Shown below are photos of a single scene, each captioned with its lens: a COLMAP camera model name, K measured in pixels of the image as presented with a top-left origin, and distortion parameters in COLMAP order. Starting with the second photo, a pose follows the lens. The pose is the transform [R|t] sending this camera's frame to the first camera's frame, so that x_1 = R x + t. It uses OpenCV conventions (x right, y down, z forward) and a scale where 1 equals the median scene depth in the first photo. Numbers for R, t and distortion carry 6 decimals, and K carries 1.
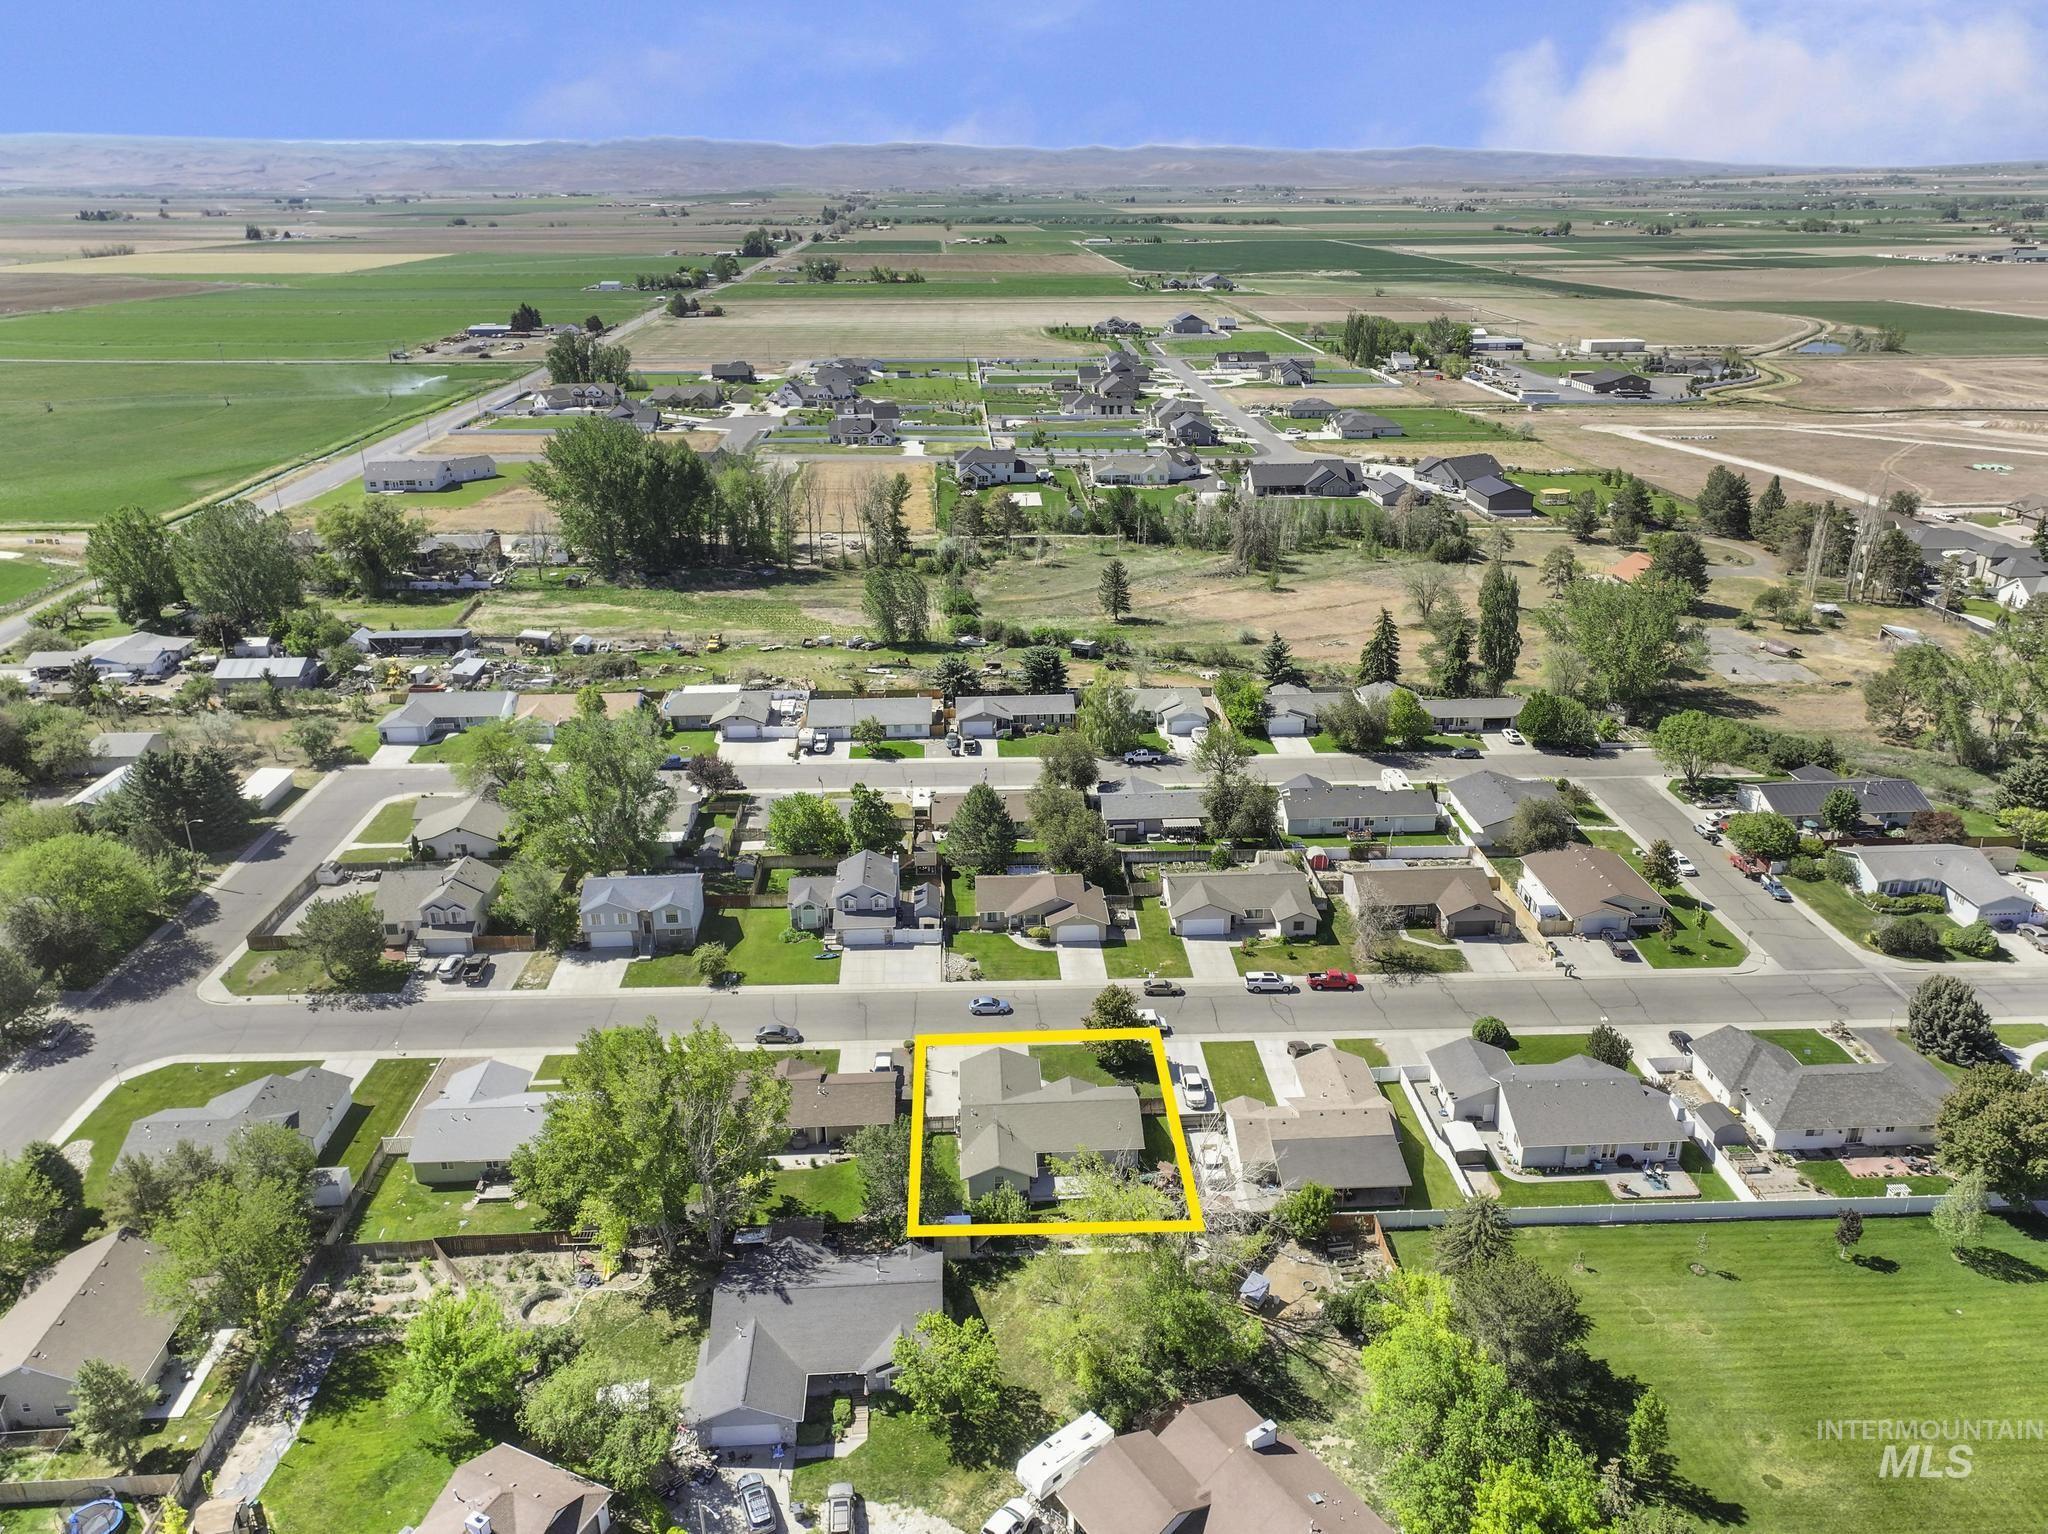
lens RADIAL K [[1453.8, 0, 1024.0], [0, 1453.8, 767.0], [0, 0, 1]] dist [0.008725, -0.000982]
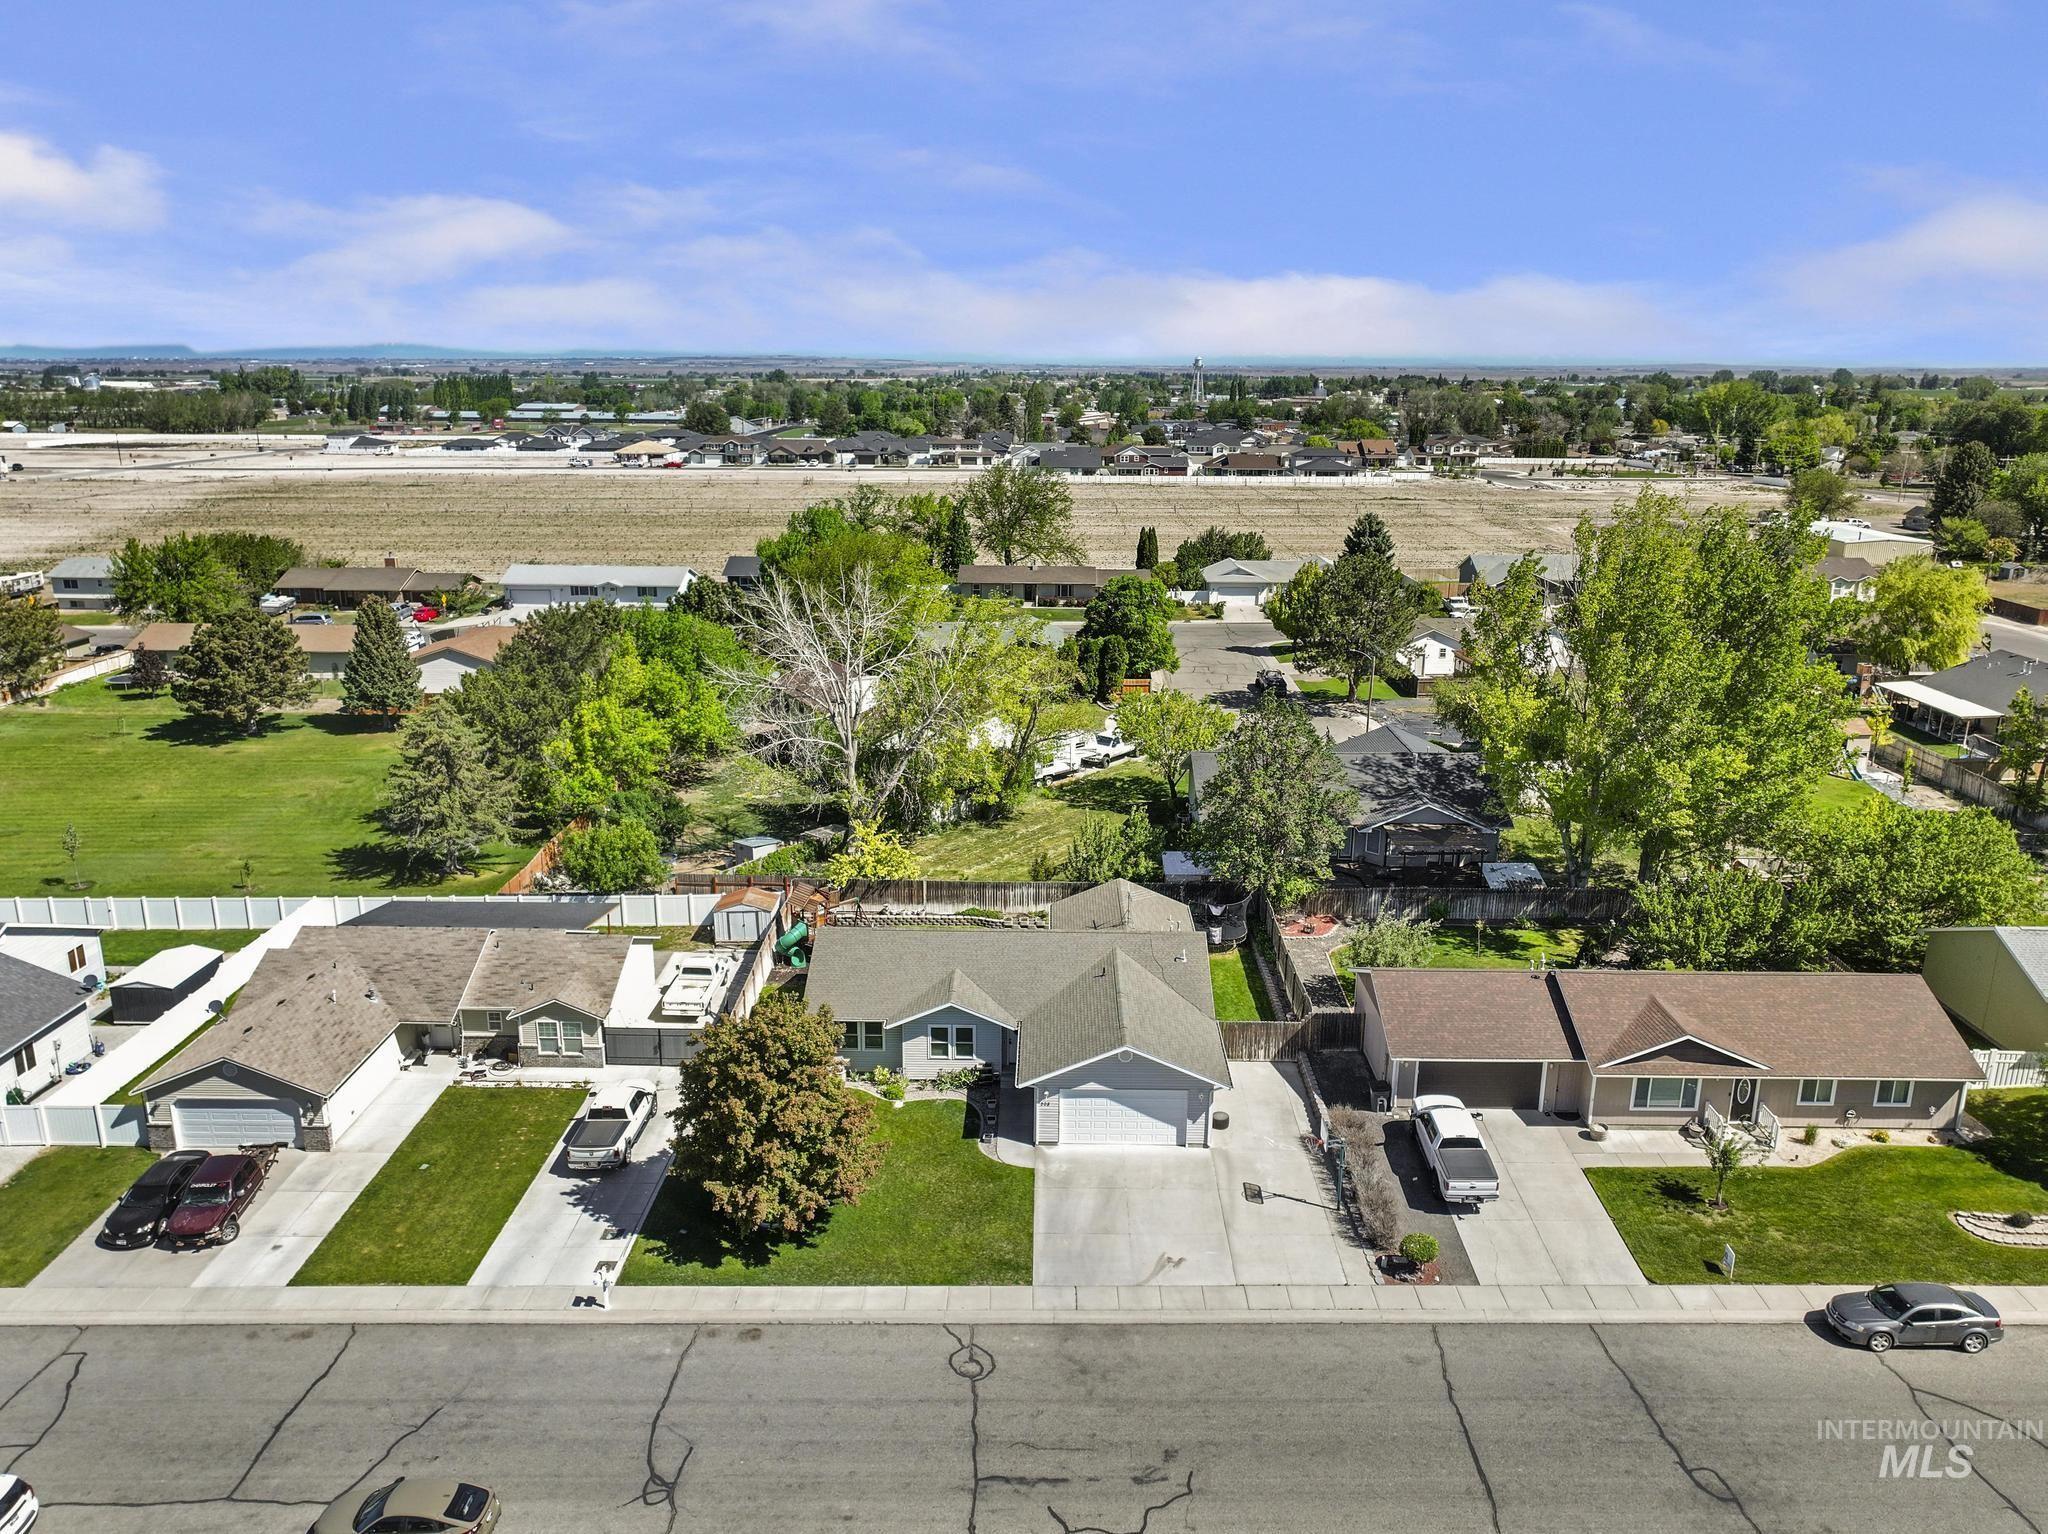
lens RADIAL K [[1453.8, 0, 1024.0], [0, 1453.8, 767.0], [0, 0, 1]] dist [0.008725, -0.000982]
pose [[-0.997649, -0.014407, 0.066999, -0.013196], [0.029396, 0.793180, 0.608277, -0.072986], [-0.061906, 0.608816, -0.790892, 1.087175]]
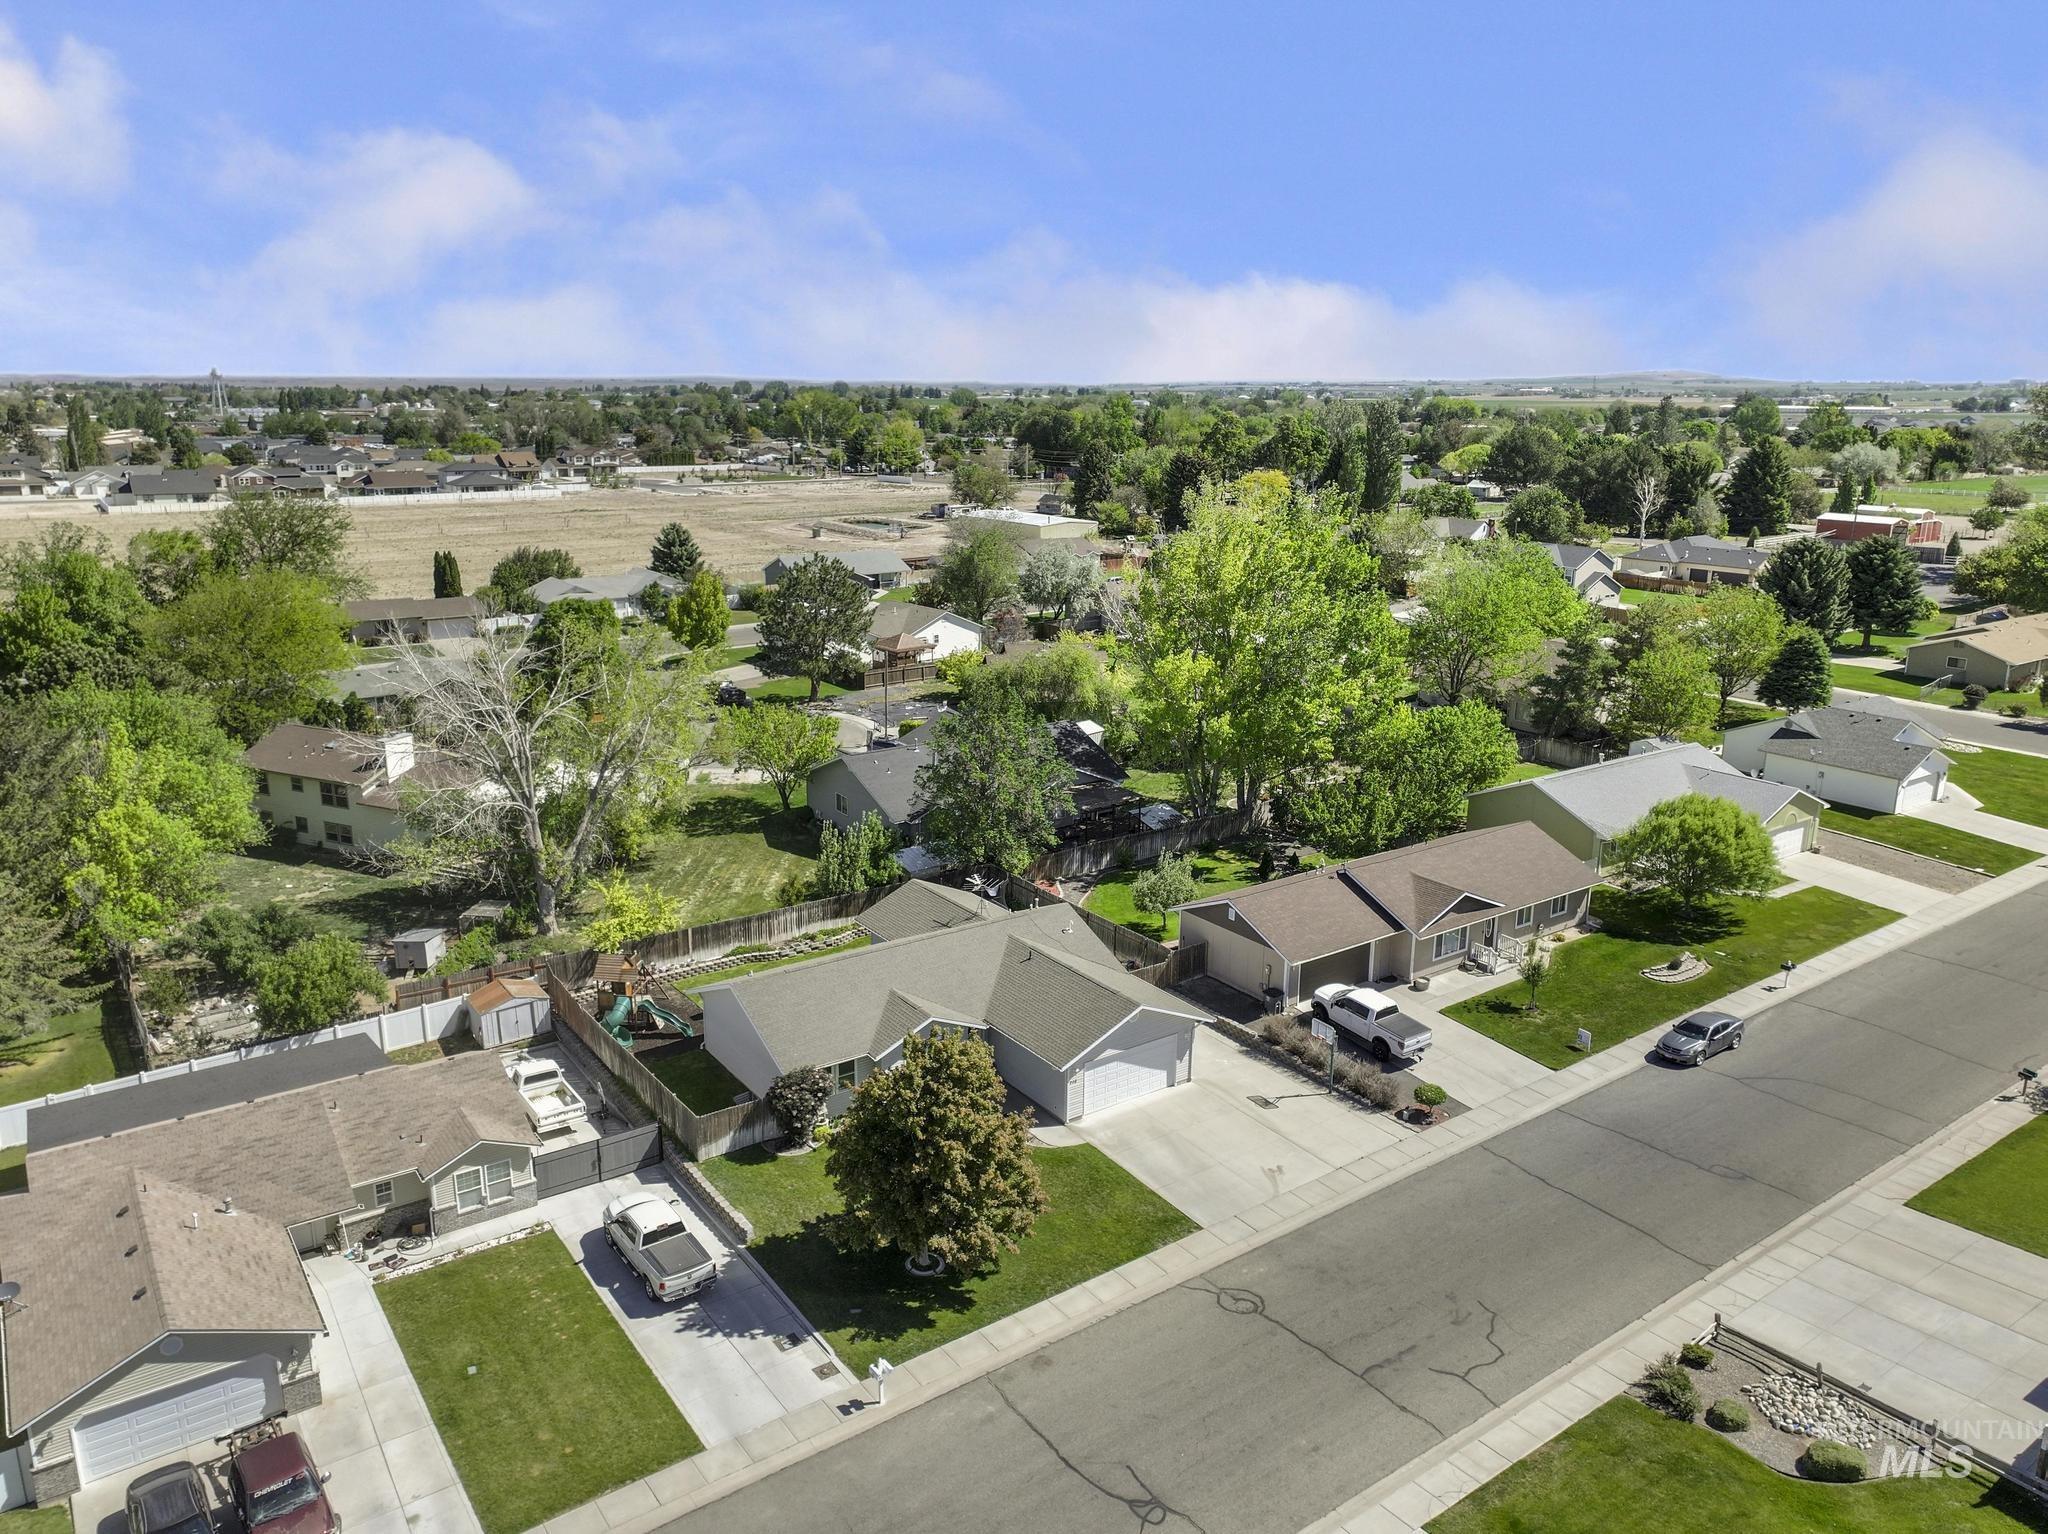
lens RADIAL K [[1467.0, 0, 1030.6], [0, 1467.0, 762.1], [0, 0, 1]] dist [0.004201, 0.006451]
pose [[-0.844474, 0.138067, -0.517495, 0.177383], [-0.200481, 0.814479, 0.544456, -0.060369], [0.496660, 0.563526, -0.660127, 1.054585]]
